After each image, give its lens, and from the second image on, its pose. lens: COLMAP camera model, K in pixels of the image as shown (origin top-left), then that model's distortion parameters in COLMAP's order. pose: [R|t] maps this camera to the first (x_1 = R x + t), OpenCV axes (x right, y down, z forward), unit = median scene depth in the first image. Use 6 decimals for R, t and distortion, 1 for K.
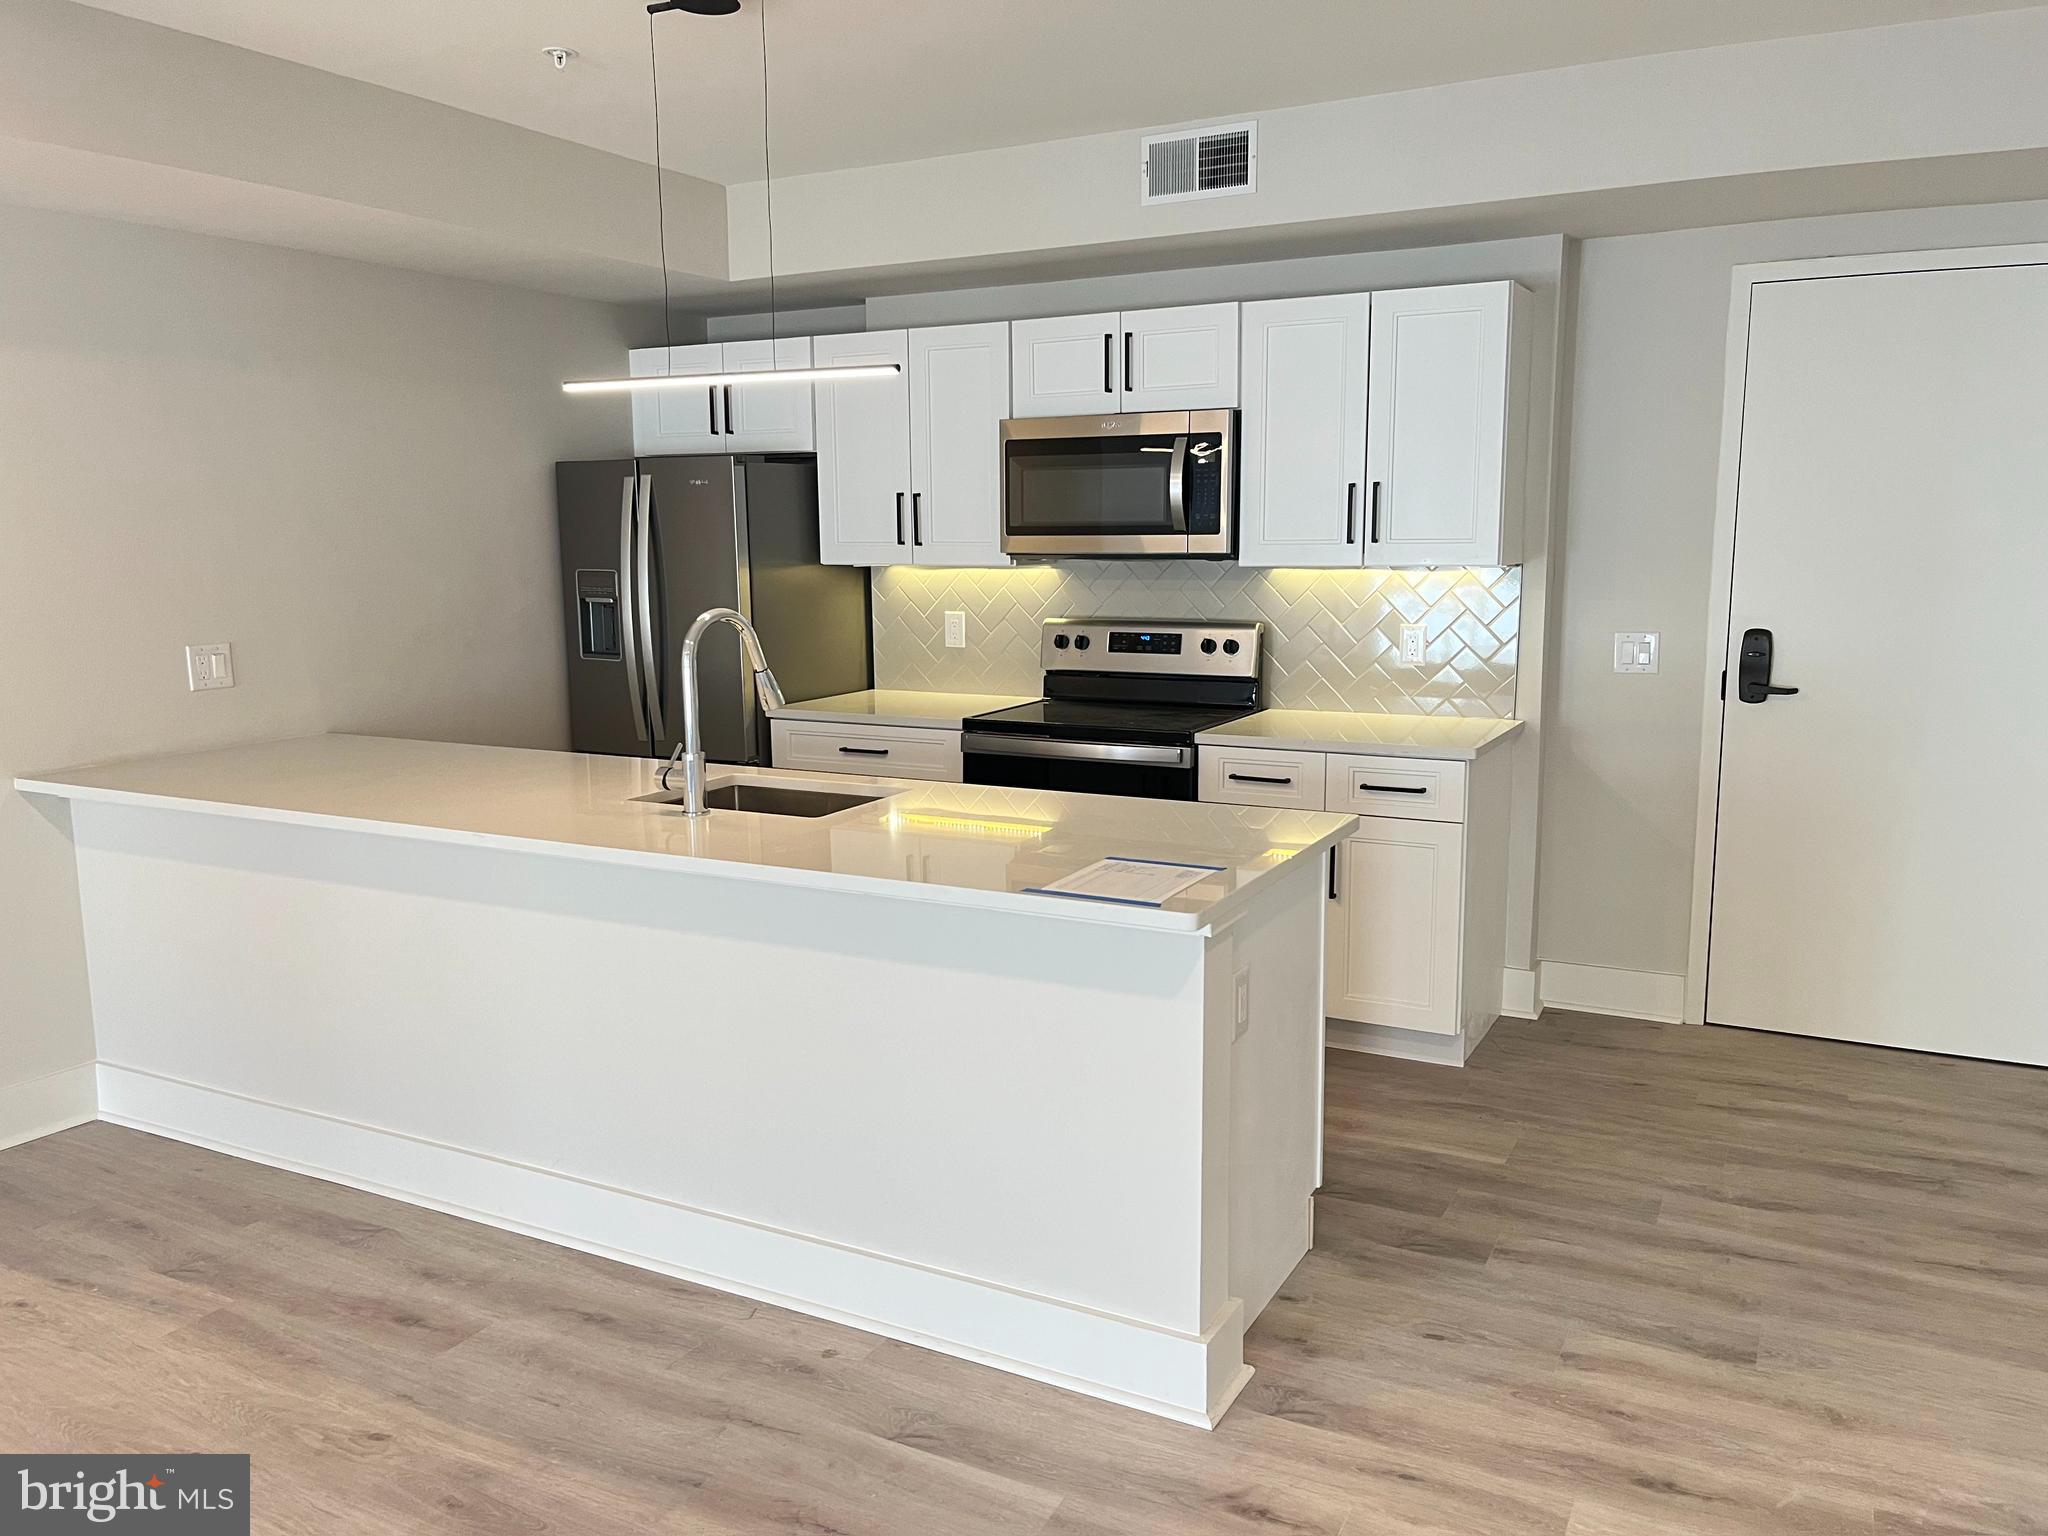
lens RADIAL K [[1545.6, 0, 1019.1], [0, 1545.6, 773.9], [0, 0, 1]] dist [0.076701, -0.102013]
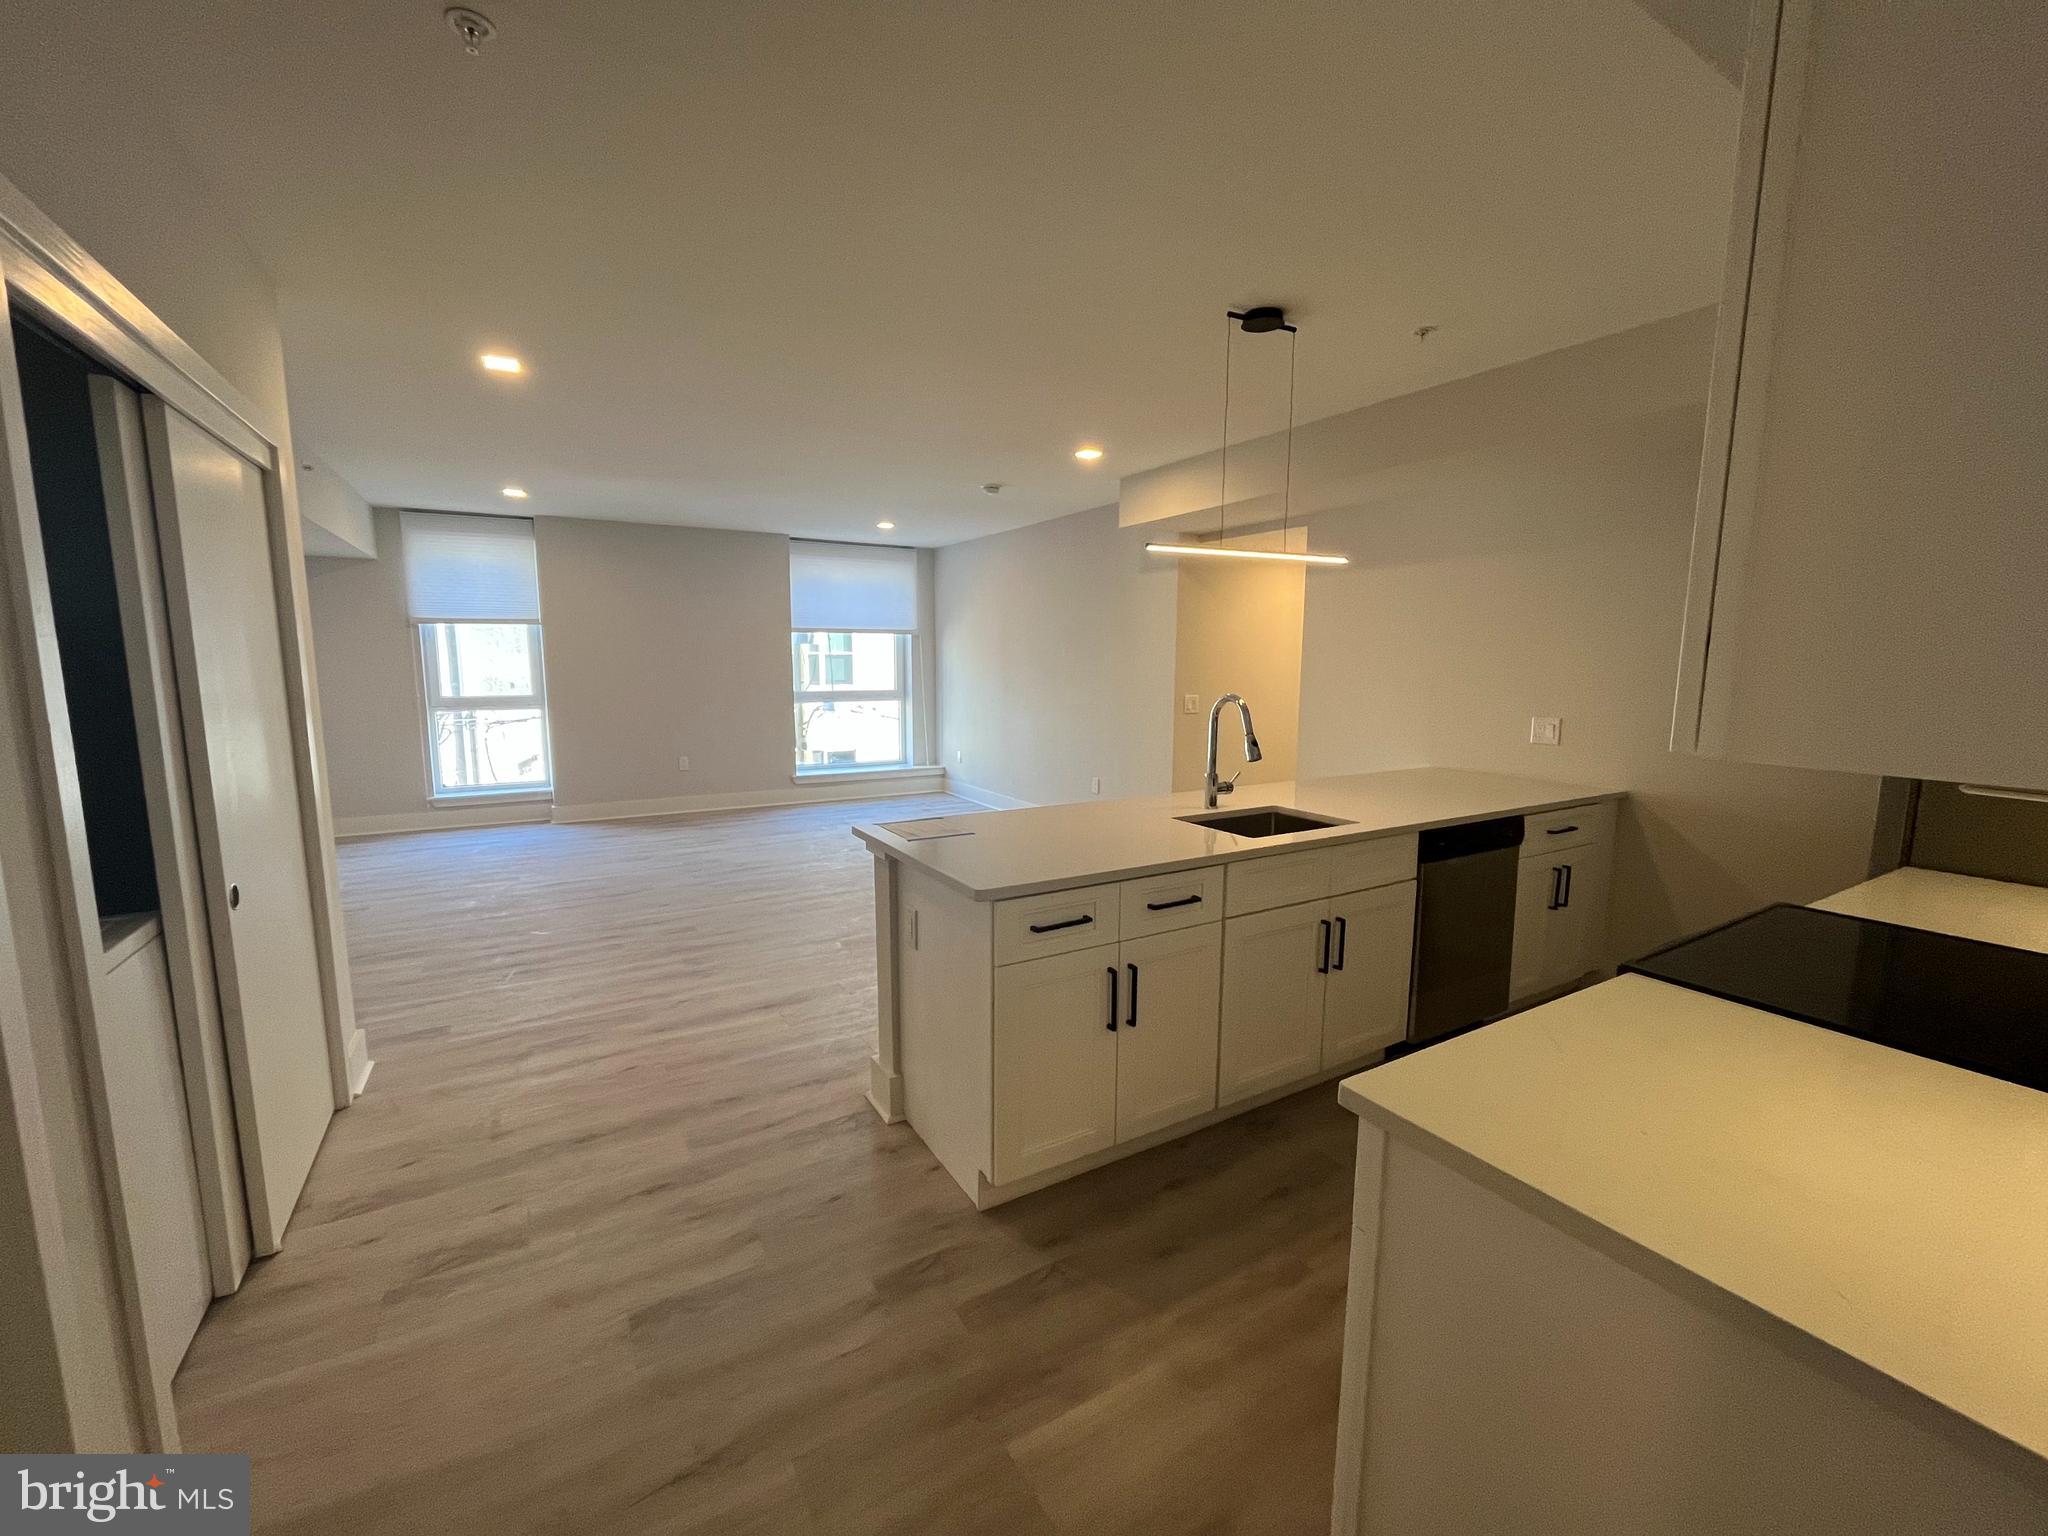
lens RADIAL K [[832.8, 0, 1020.0], [0, 832.8, 770.6], [0, 0, 1]] dist [-0.003483, -0.000271]
pose [[-0.519606, 0.123594, -0.845419, 0.499950], [-0.137038, 0.964617, 0.225245, -0.142124], [0.843344, 0.232893, -0.484284, 0.911085]]
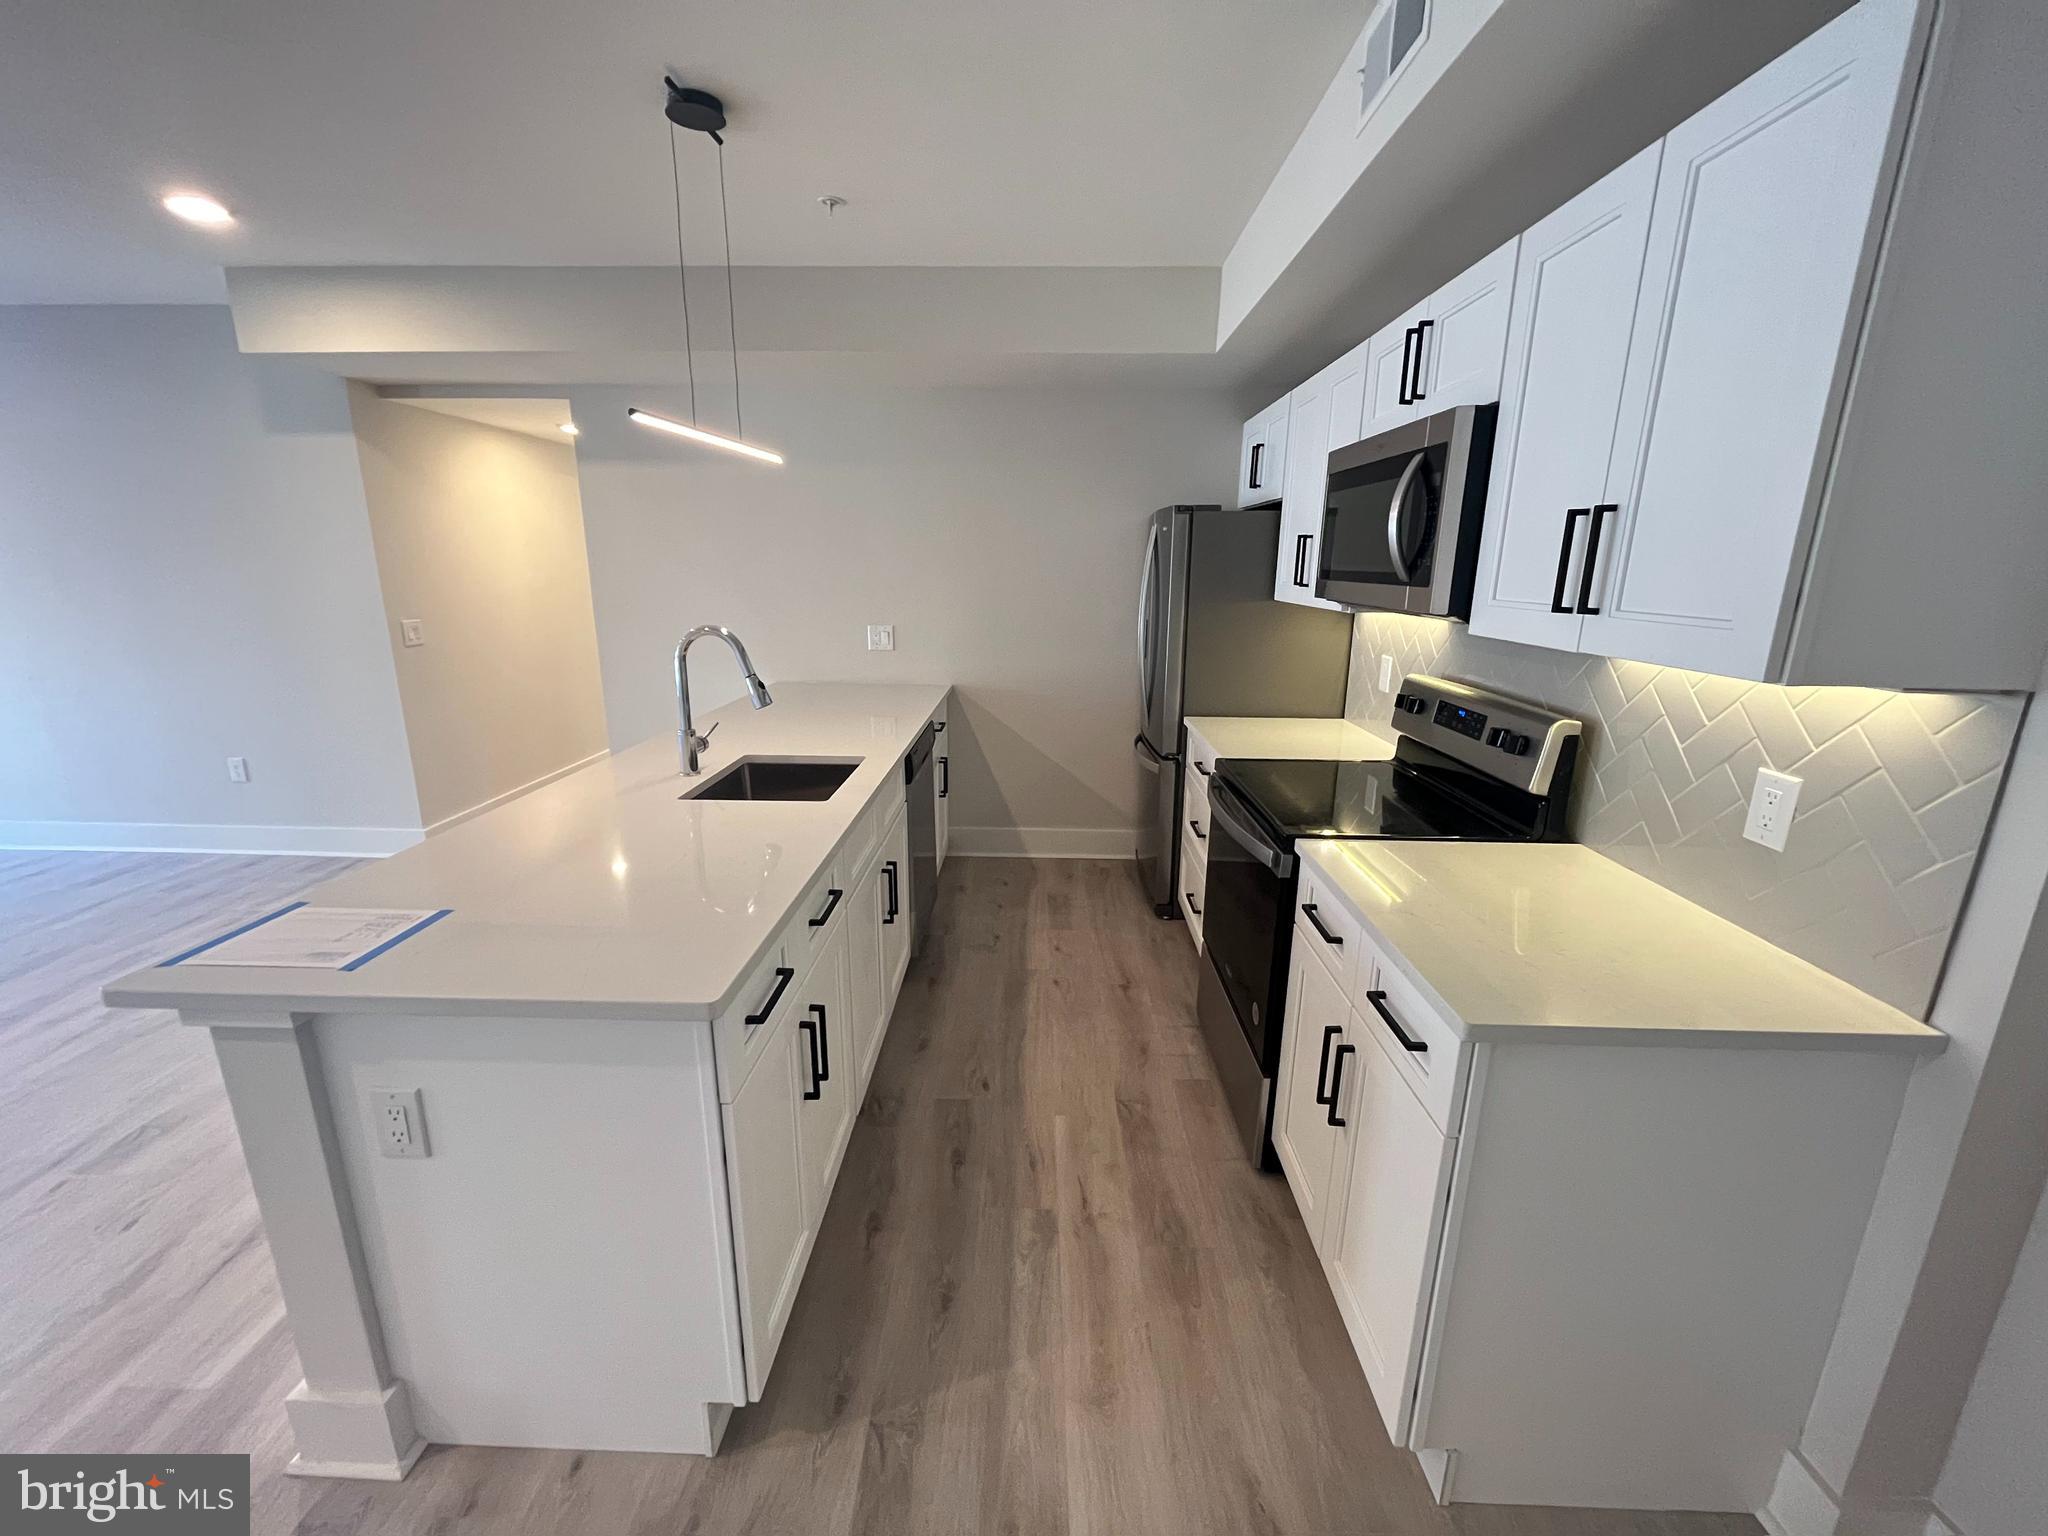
lens RADIAL K [[832.8, 0, 1020.0], [0, 832.8, 770.6], [0, 0, 1]] dist [-0.003483, -0.000271]
pose [[0.450088, 0.232657, -0.862143, 0.398568], [-0.157944, 0.970983, 0.179572, -0.111061], [0.878905, 0.055347, 0.473775, 0.654284]]
